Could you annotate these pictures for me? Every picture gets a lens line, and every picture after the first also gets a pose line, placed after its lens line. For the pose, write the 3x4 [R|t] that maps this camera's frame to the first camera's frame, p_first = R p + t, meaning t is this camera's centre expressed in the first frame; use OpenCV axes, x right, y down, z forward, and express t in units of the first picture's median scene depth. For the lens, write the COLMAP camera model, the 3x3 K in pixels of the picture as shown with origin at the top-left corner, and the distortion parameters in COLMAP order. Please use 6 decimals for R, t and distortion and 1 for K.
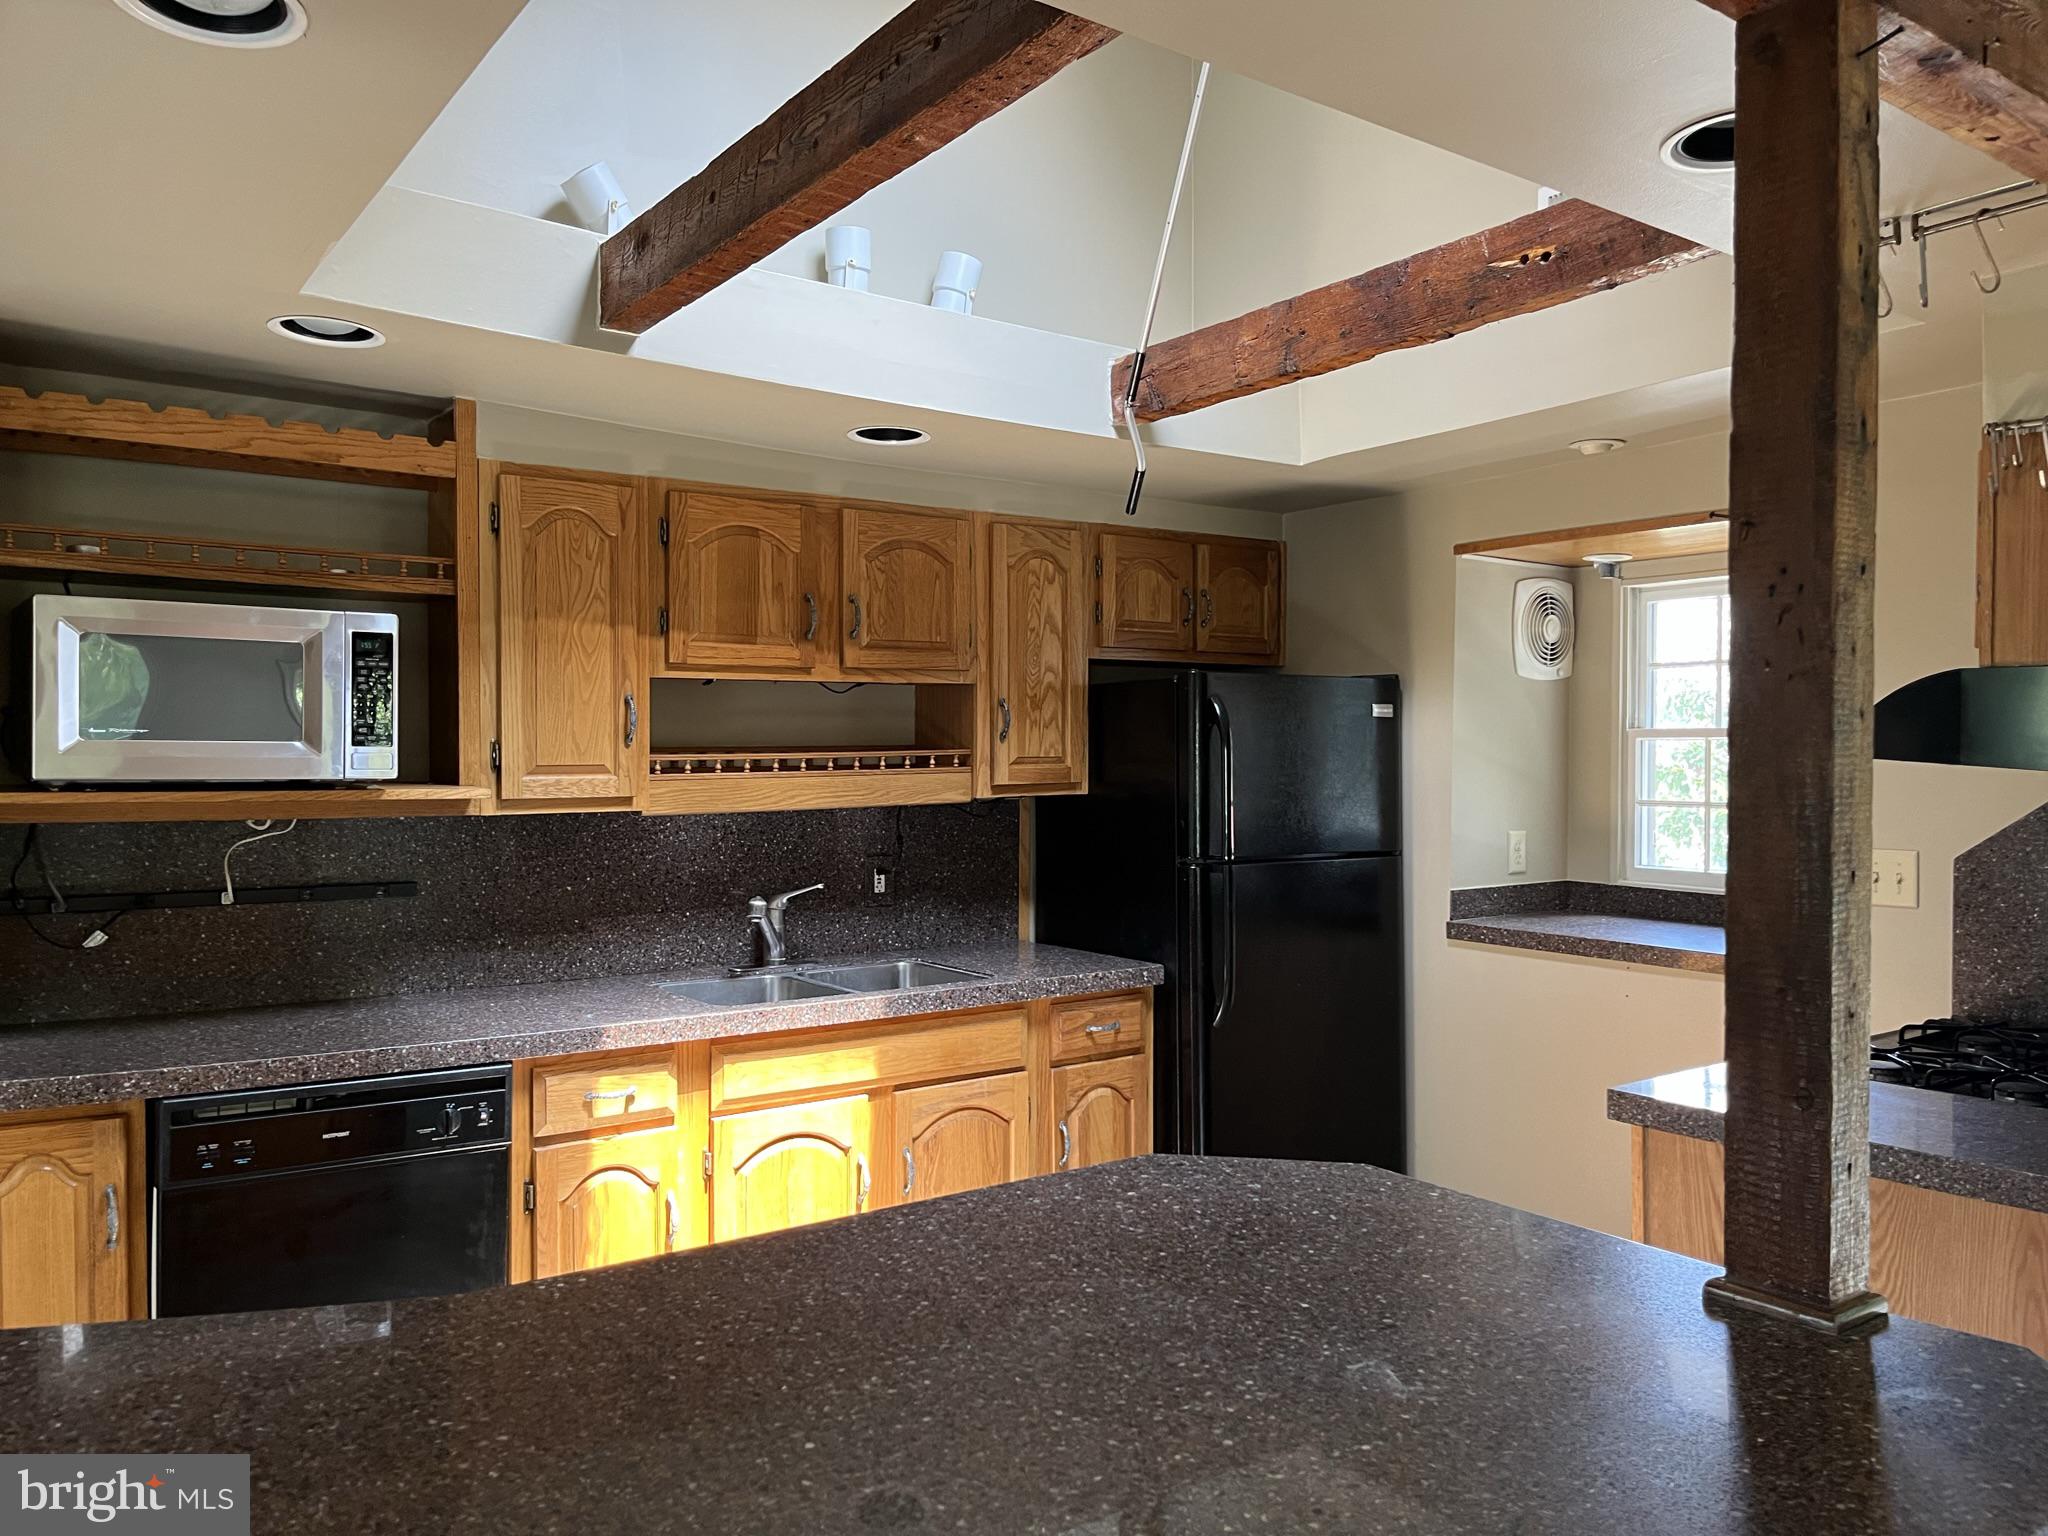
lens RADIAL K [[1557.3, 0, 1028.2], [0, 1557.3, 762.4], [0, 0, 1]] dist [0.029842, -0.034707]
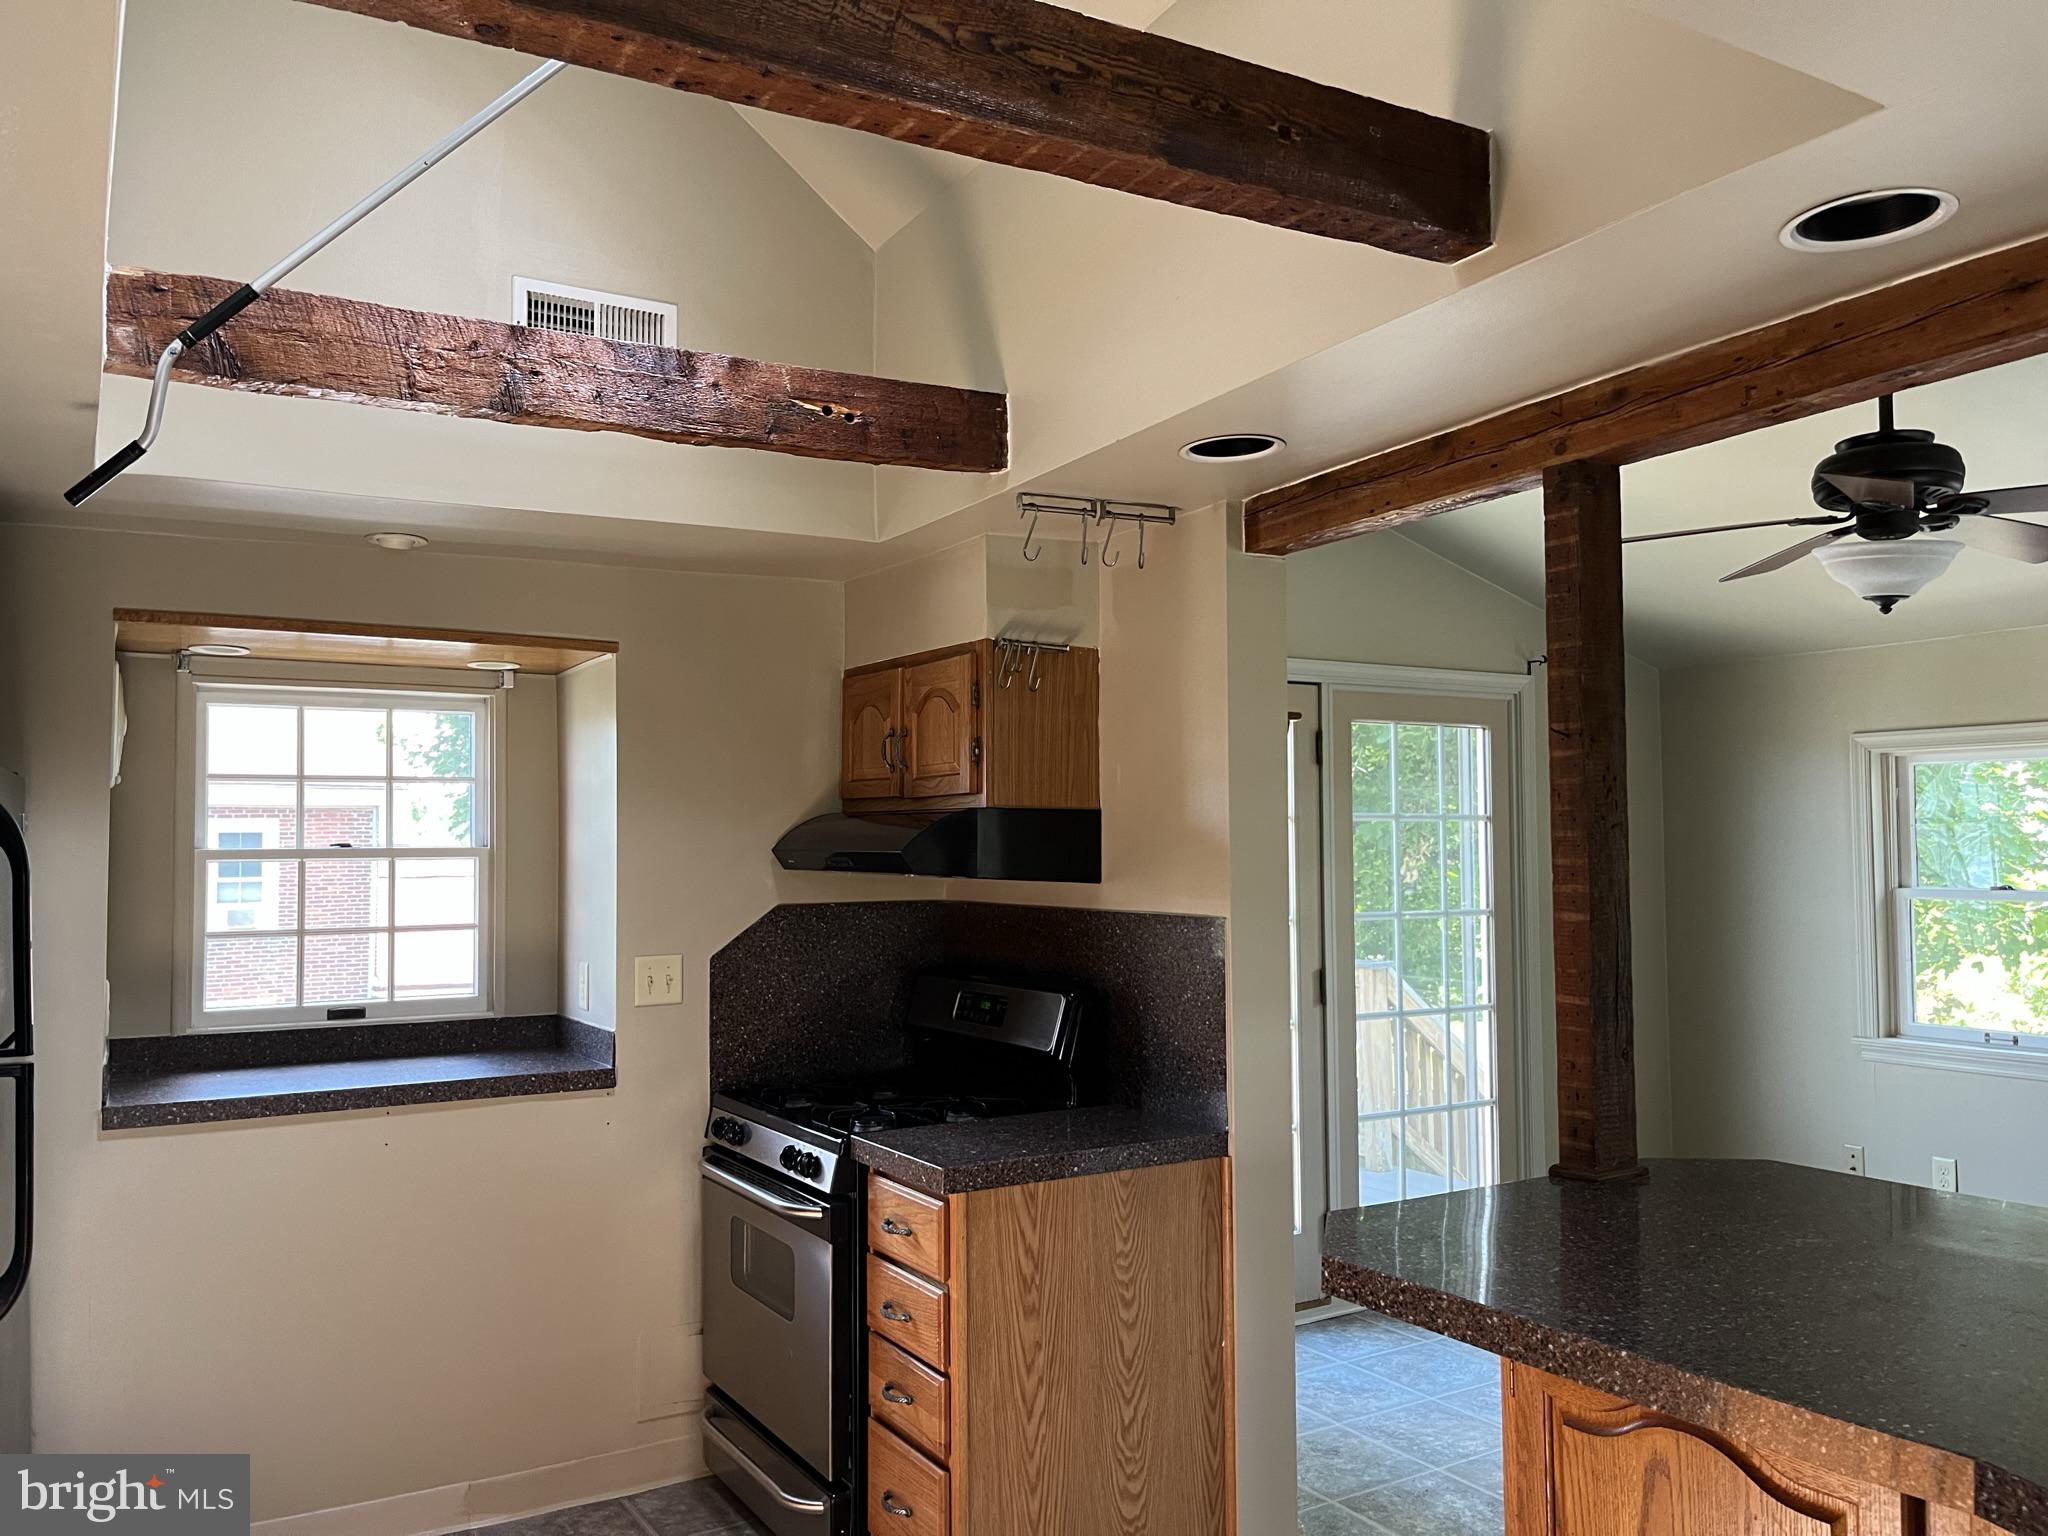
lens RADIAL K [[1557.3, 0, 1031.5], [0, 1557.3, 778.1], [0, 0, 1]] dist [0.029842, -0.034707]
pose [[0.073809, 0.045701, 0.996225, -0.601675], [0.018576, 0.998713, -0.047192, -0.016127], [-0.997099, 0.021989, 0.072865, 0.661401]]
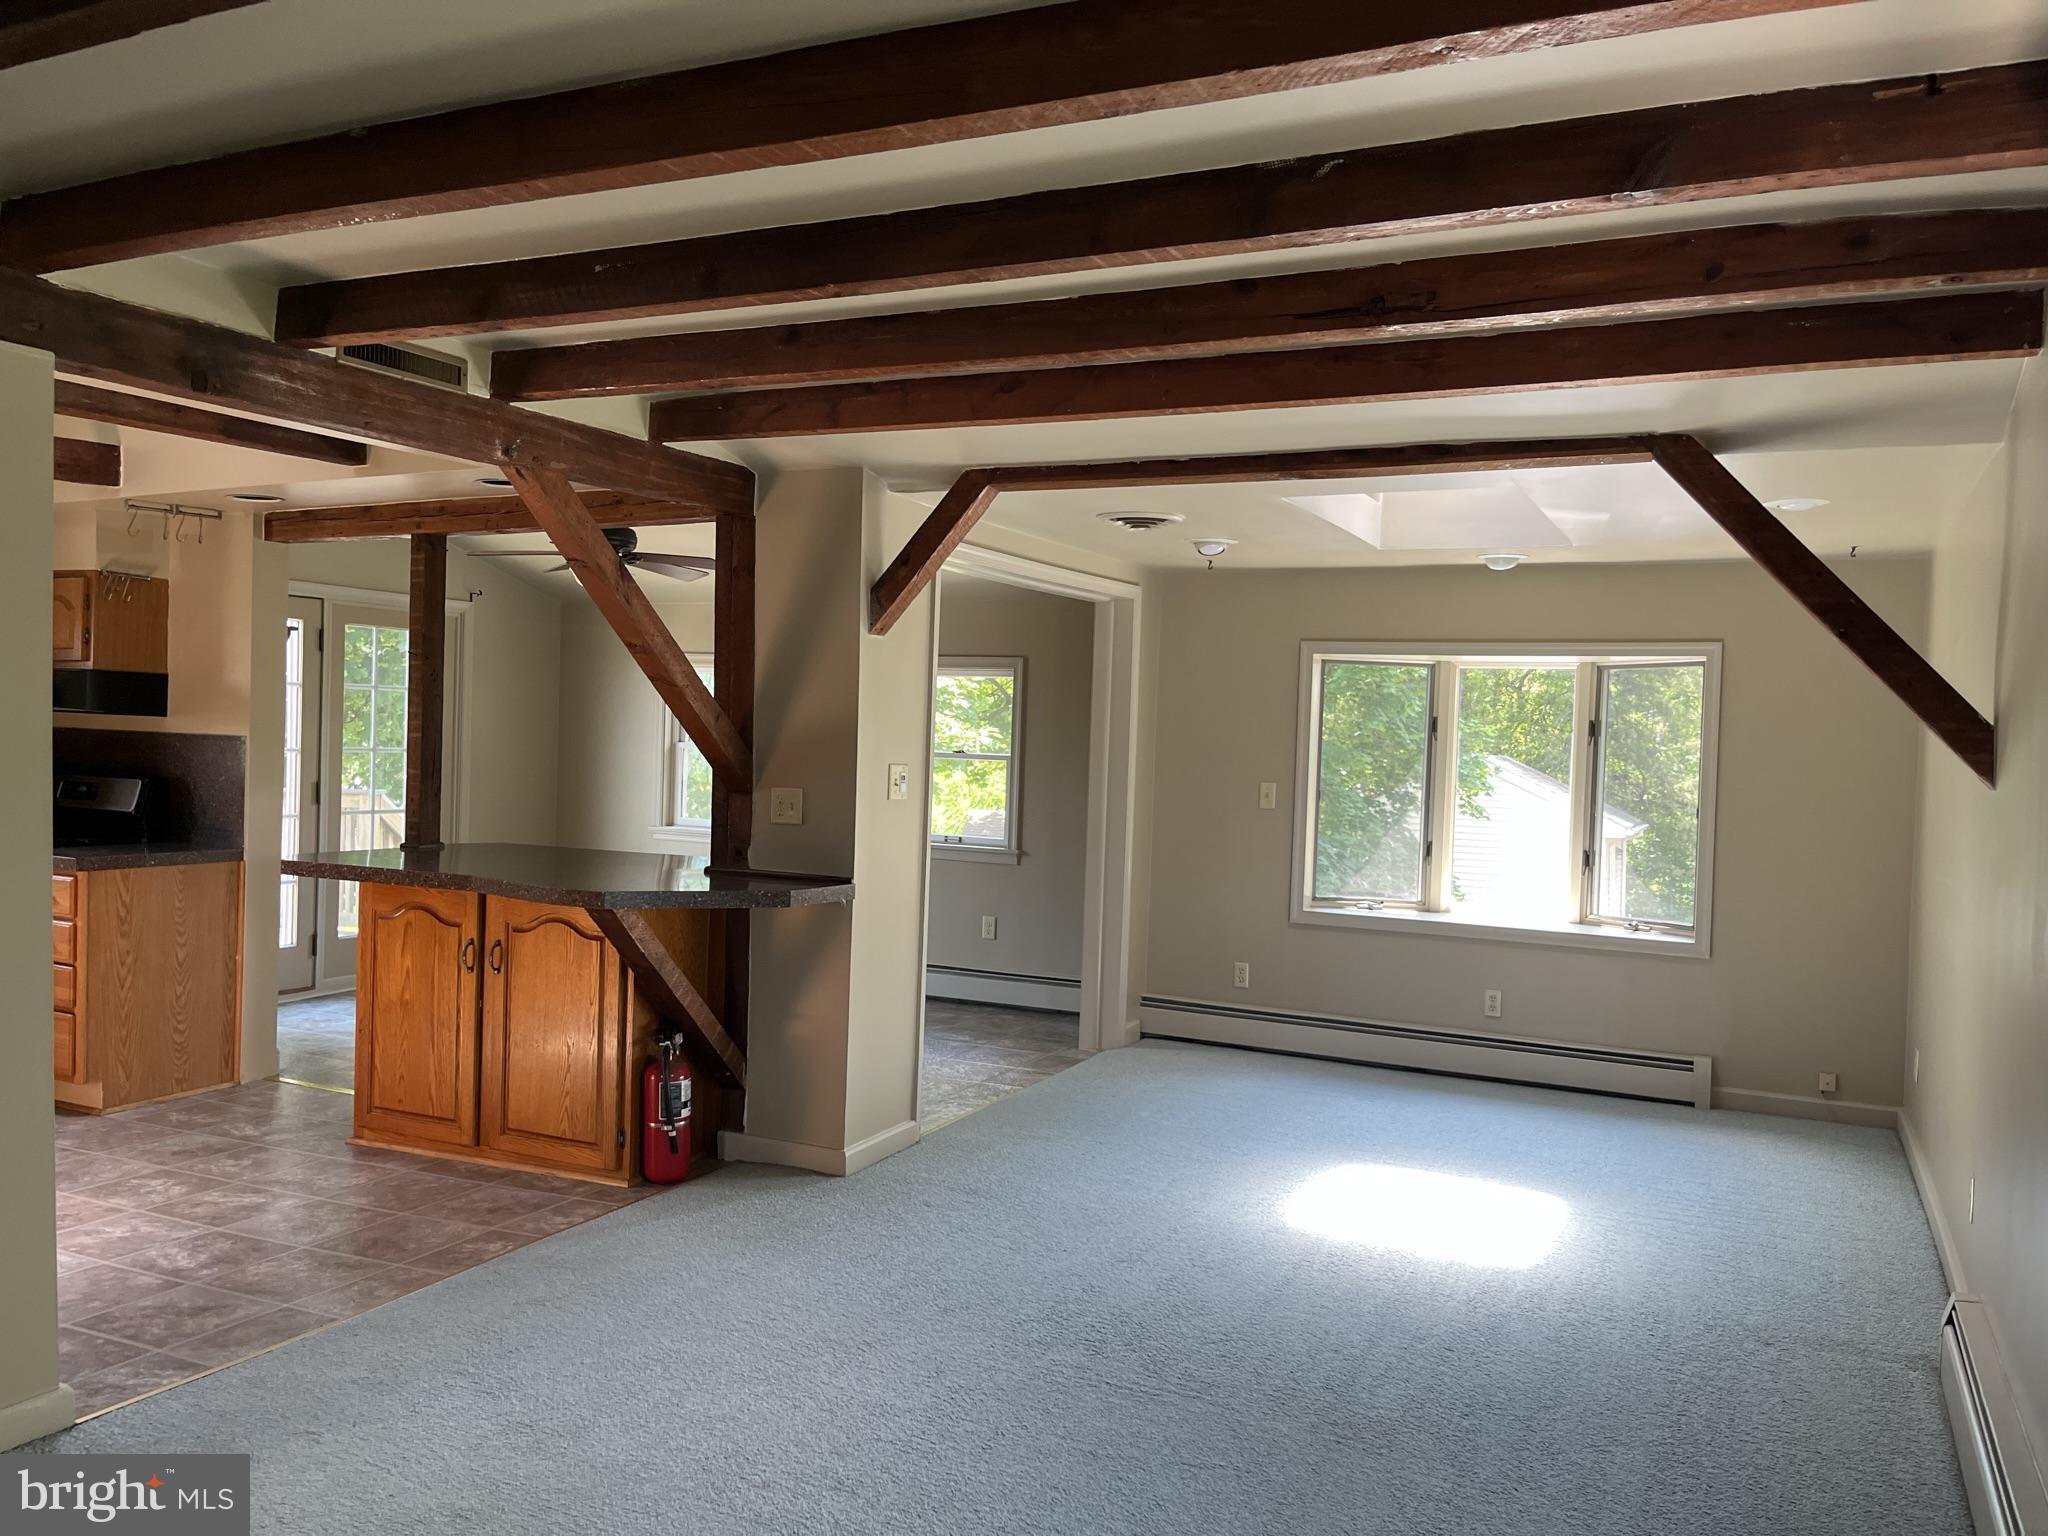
lens RADIAL K [[1557.3, 0, 1045.3], [0, 1557.3, 778.4], [0, 0, 1]] dist [0.029842, -0.034707]
pose [[-0.488942, -0.038350, 0.871473, -1.689465], [-0.022012, 0.999257, 0.031624, -0.001753], [-0.872038, -0.003720, -0.489423, 0.694639]]
